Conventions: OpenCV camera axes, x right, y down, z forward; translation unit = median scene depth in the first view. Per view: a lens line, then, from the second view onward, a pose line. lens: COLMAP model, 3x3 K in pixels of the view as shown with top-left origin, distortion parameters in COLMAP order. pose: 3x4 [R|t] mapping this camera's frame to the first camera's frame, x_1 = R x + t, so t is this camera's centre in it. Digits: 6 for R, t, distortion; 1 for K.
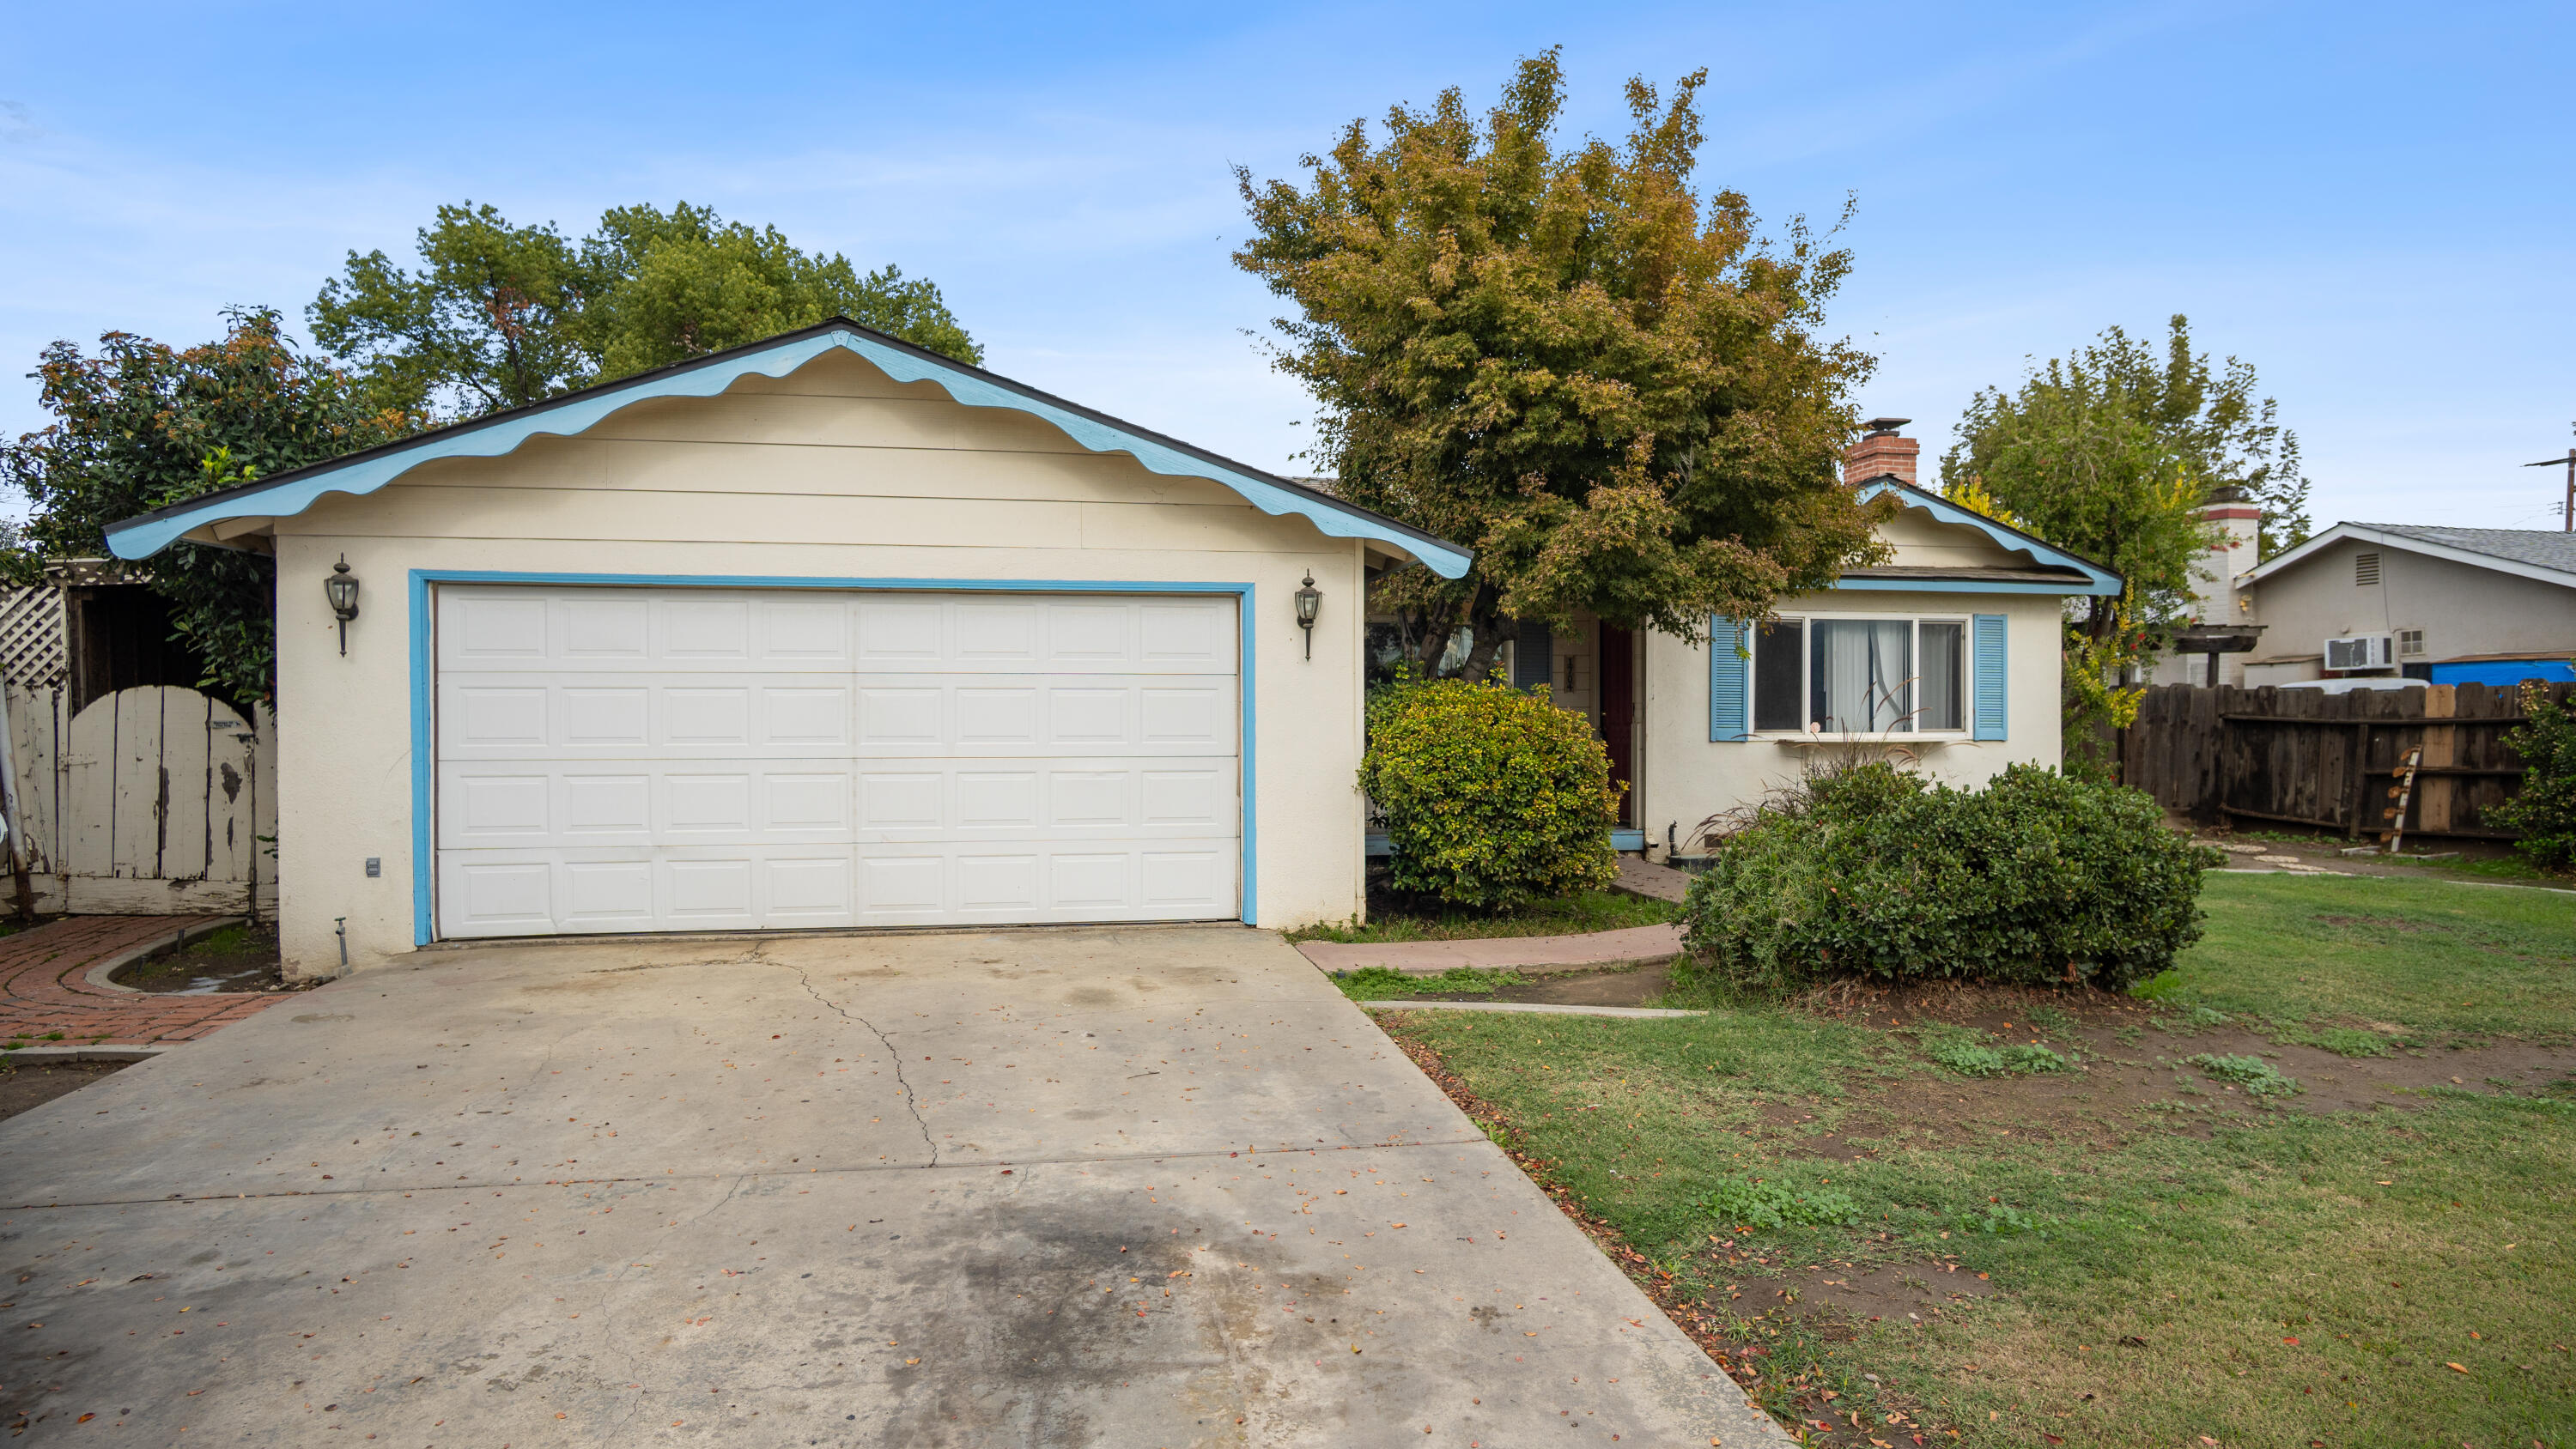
lens RADIAL K [[1429.5, 0, 1289.2], [0, 1429.5, 696.0], [0, 0, 1]] dist [-0.034972, 0.009165]
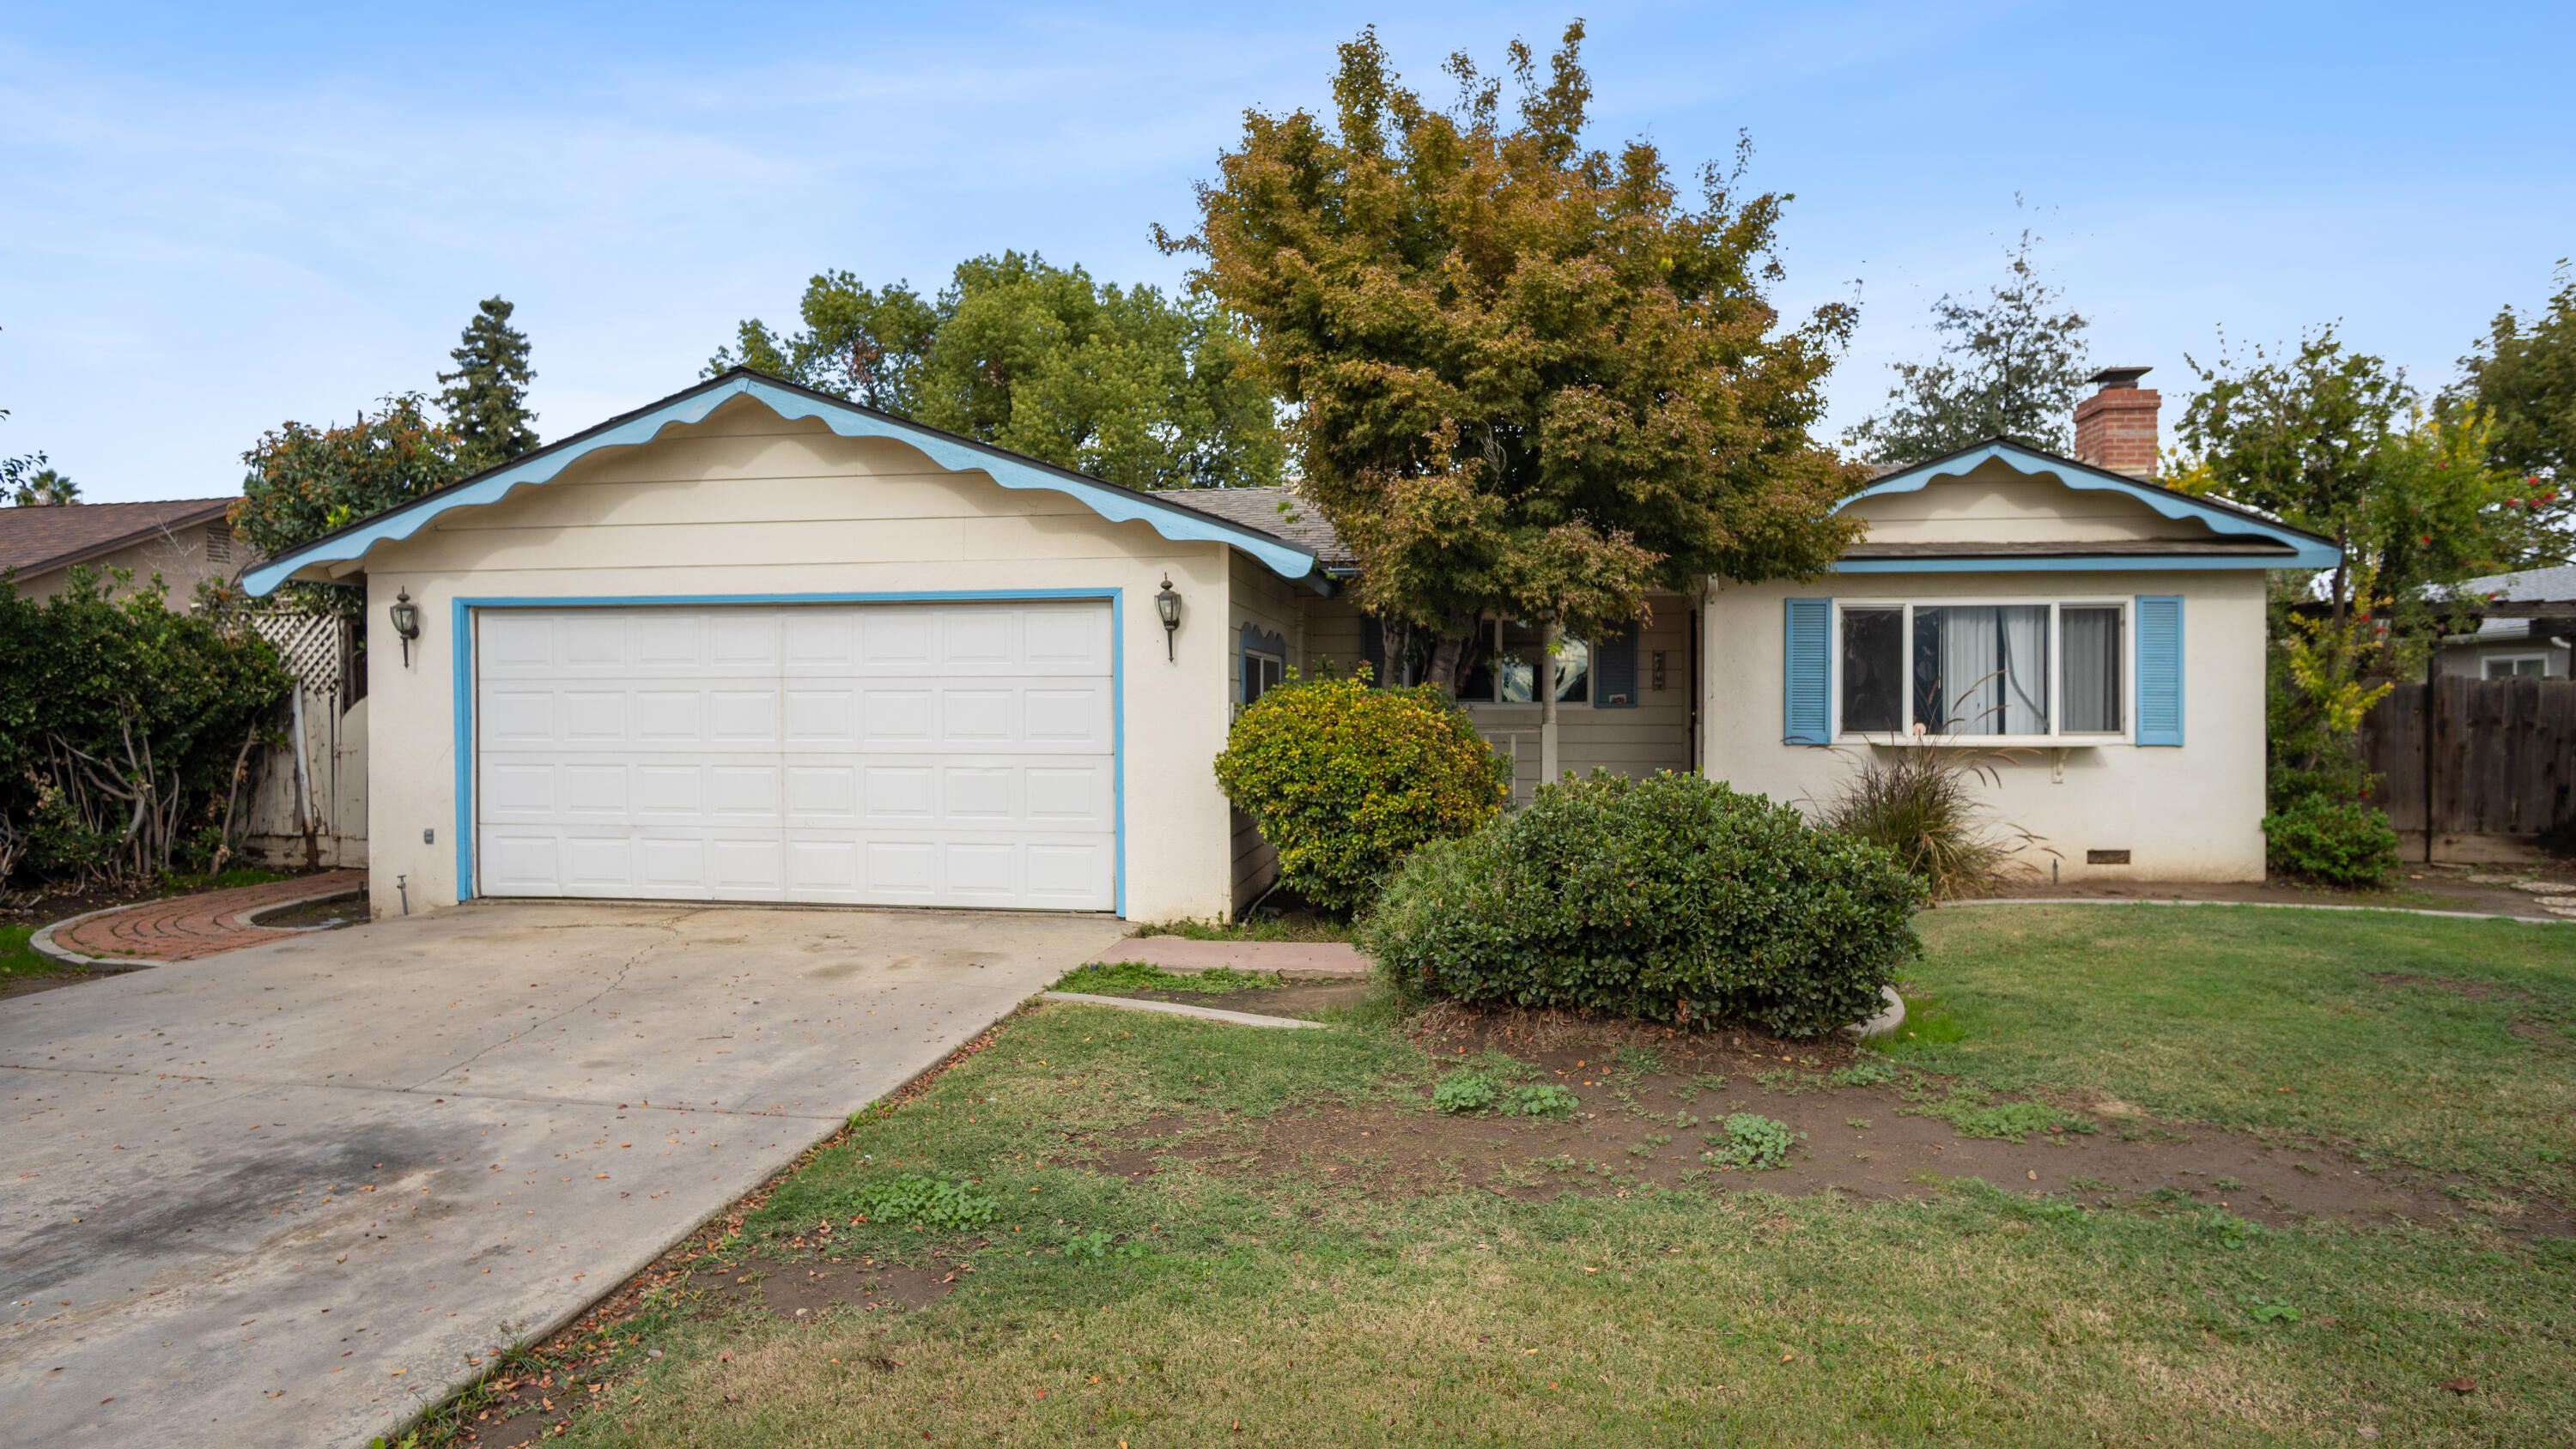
lens RADIAL K [[1429.5, 0, 1289.2], [0, 1429.5, 696.0], [0, 0, 1]] dist [-0.034972, 0.009165]
pose [[0.944075, -0.003438, -0.329713, 0.439162], [0.003743, 0.999993, 0.000290, -0.000325], [0.329710, -0.001507, 0.944081, 0.062996]]
